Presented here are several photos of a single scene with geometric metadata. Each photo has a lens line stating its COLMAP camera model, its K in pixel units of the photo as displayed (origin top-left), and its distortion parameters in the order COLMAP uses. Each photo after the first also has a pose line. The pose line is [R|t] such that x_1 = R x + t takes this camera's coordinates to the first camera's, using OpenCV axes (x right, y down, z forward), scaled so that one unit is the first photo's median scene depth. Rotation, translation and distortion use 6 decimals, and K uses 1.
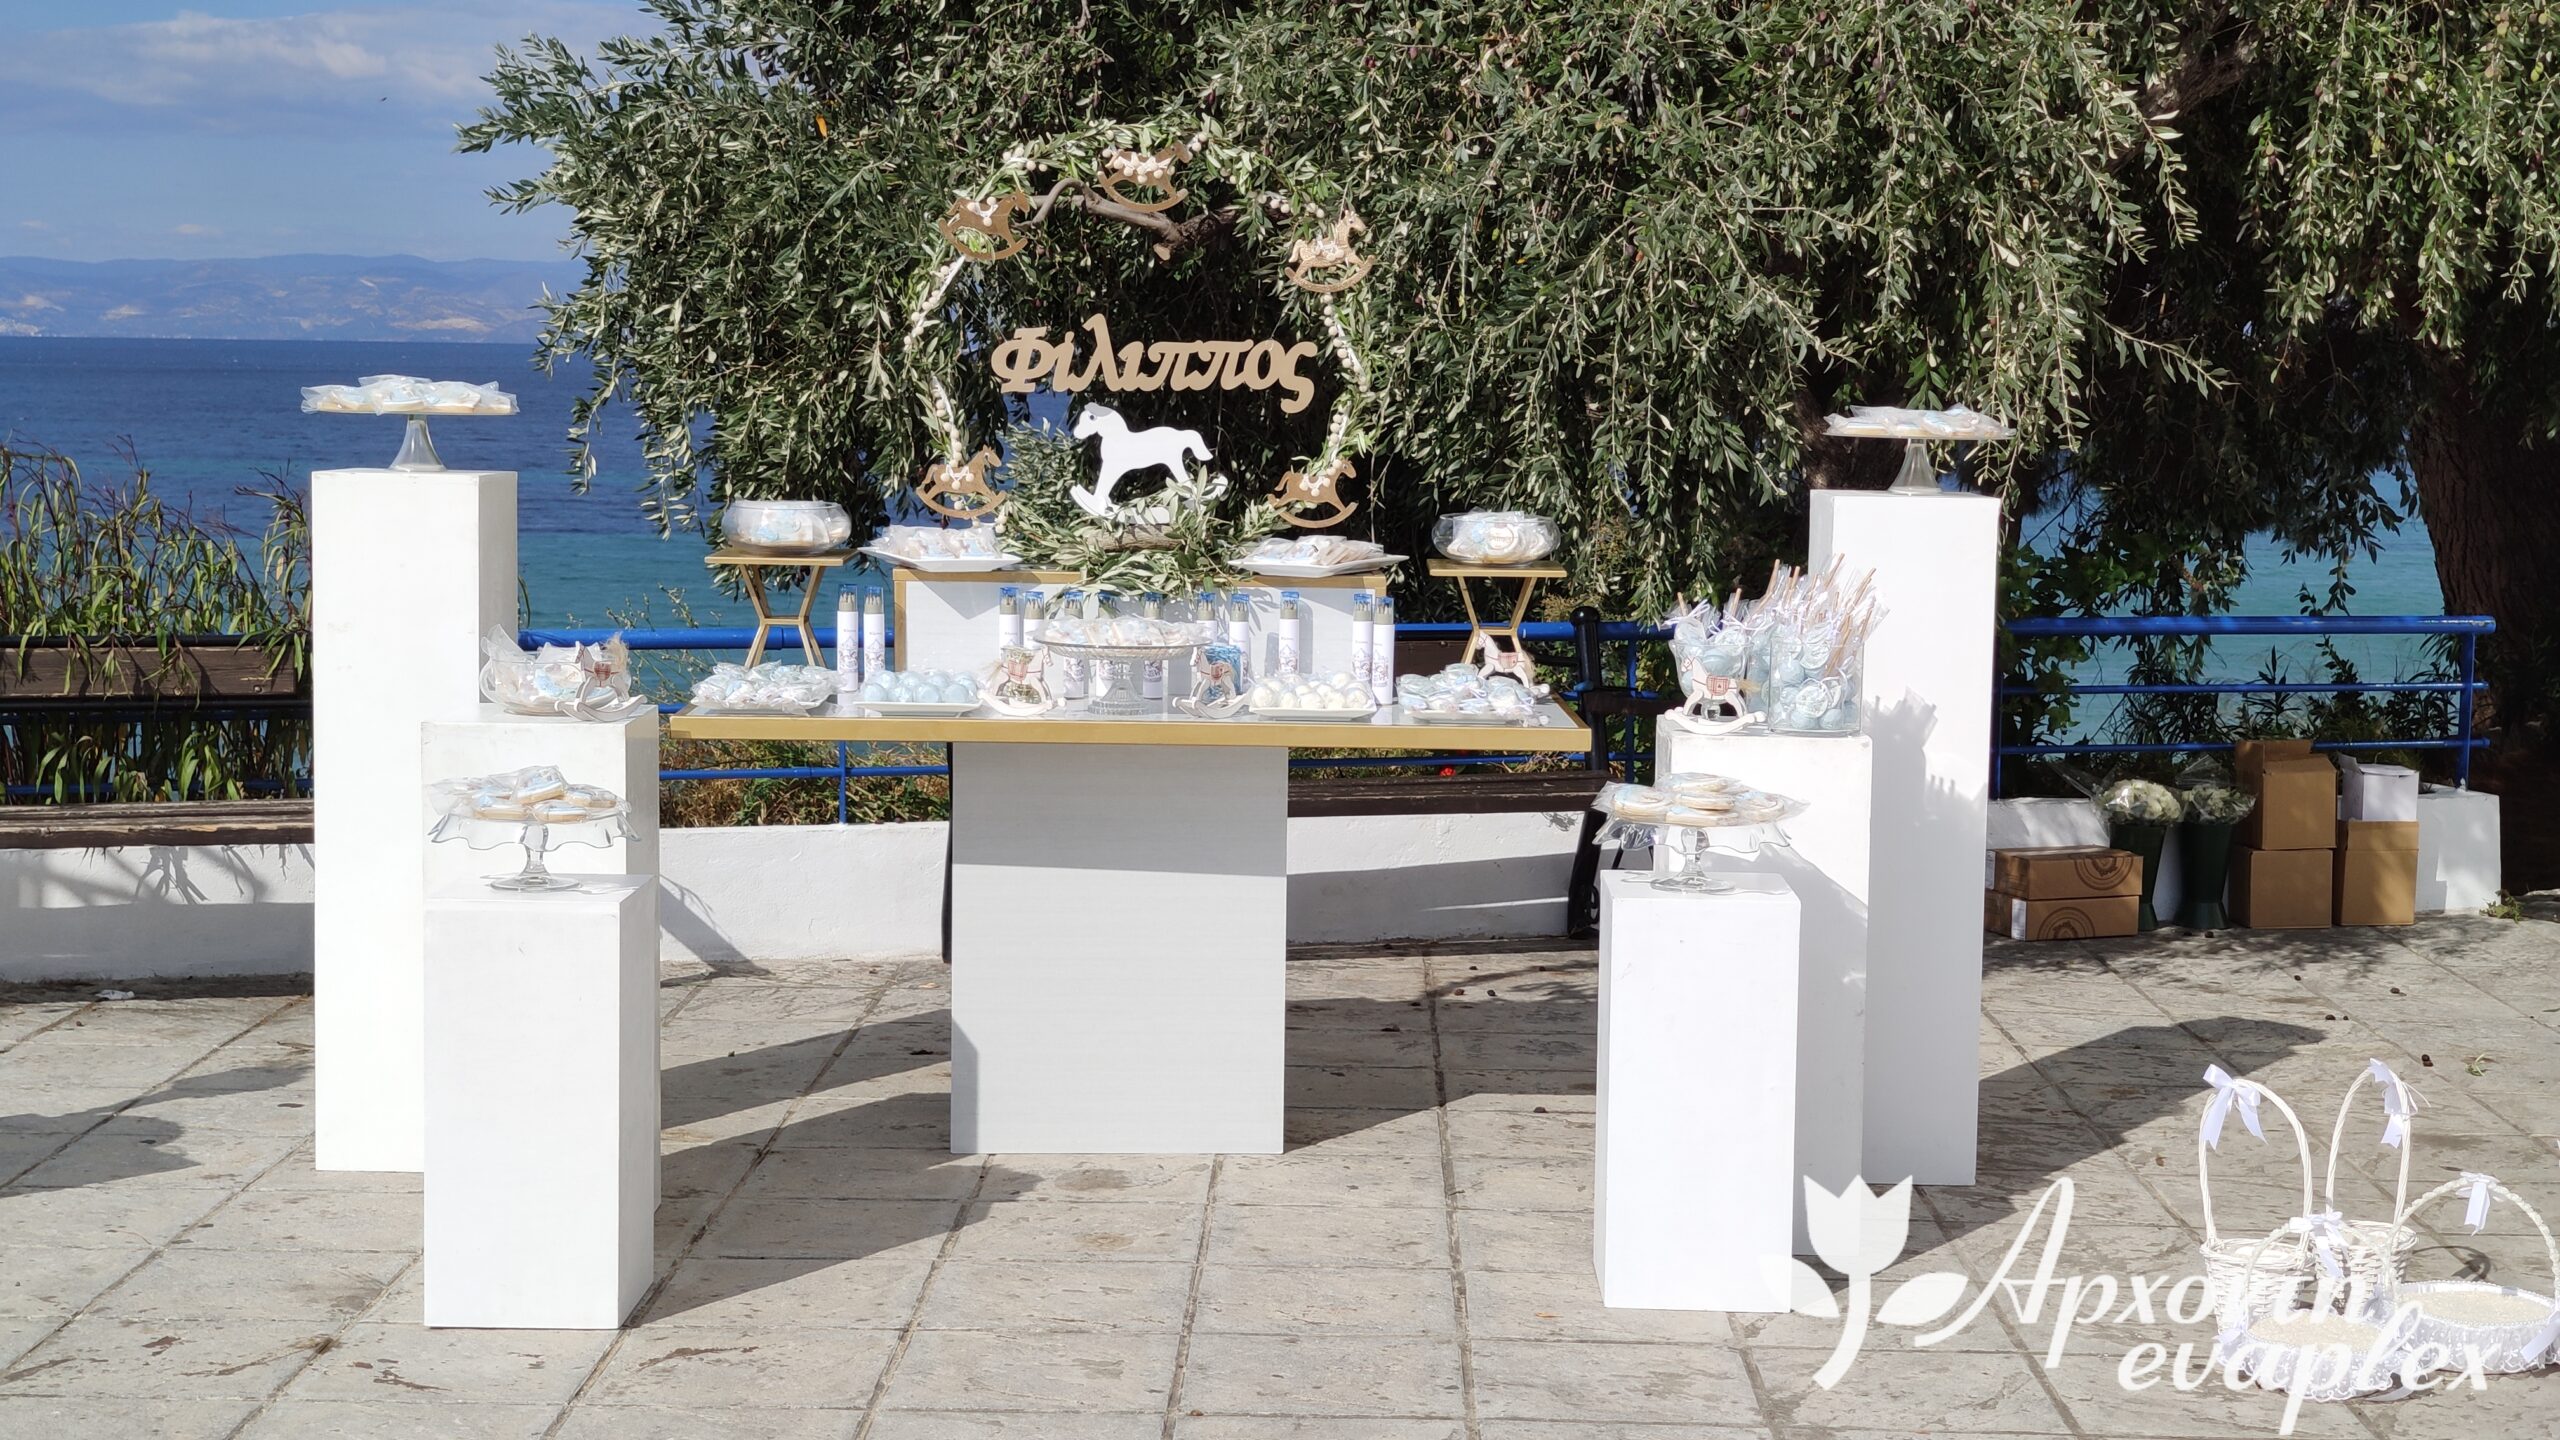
lens RADIAL K [[3661.6, 0, 1280.0], [0, 3661.6, 720.0], [0, 0, 1]] dist [0.166196, 0.025113]
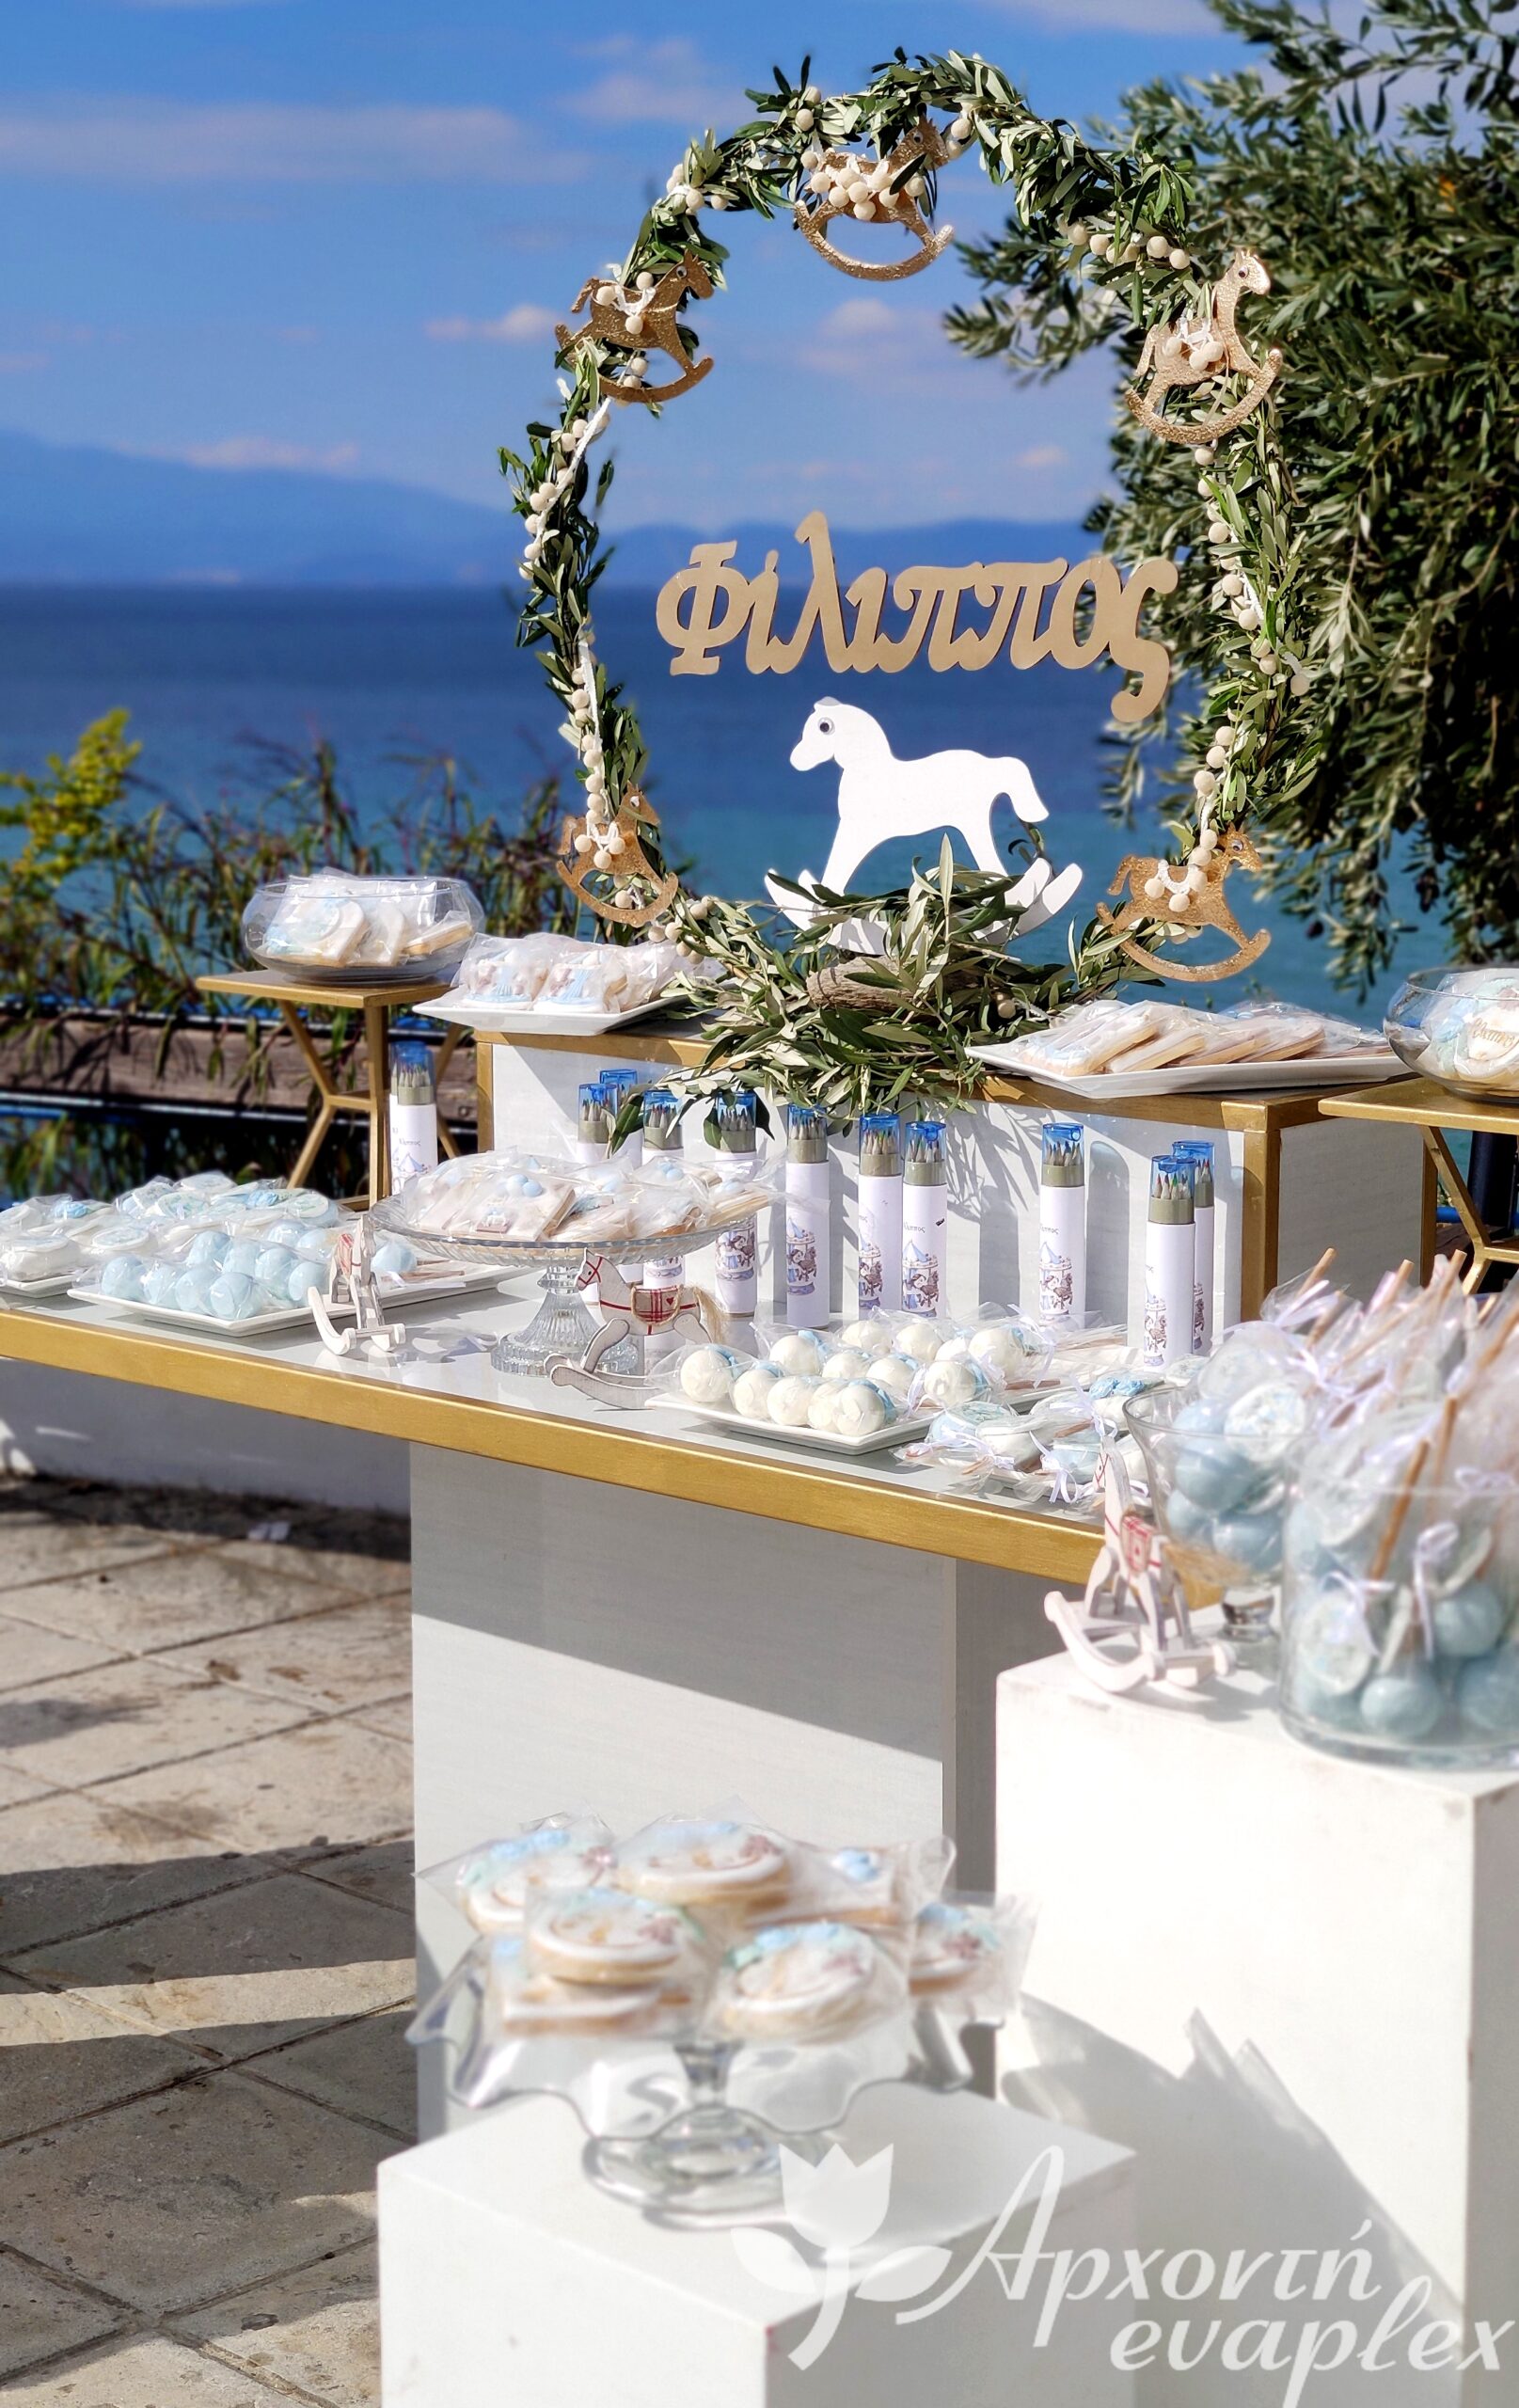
lens RADIAL K [[3871.8, 0, 759.5], [0, 3871.8, 1204.0], [0, 0, 1]] dist [0.110485, -0.012577]
pose [[0.737184, 0.094387, -0.669067, 0.289834], [-0.058174, 0.995385, 0.076325, -0.058985], [0.673183, -0.017344, 0.739272, 0.621625]]
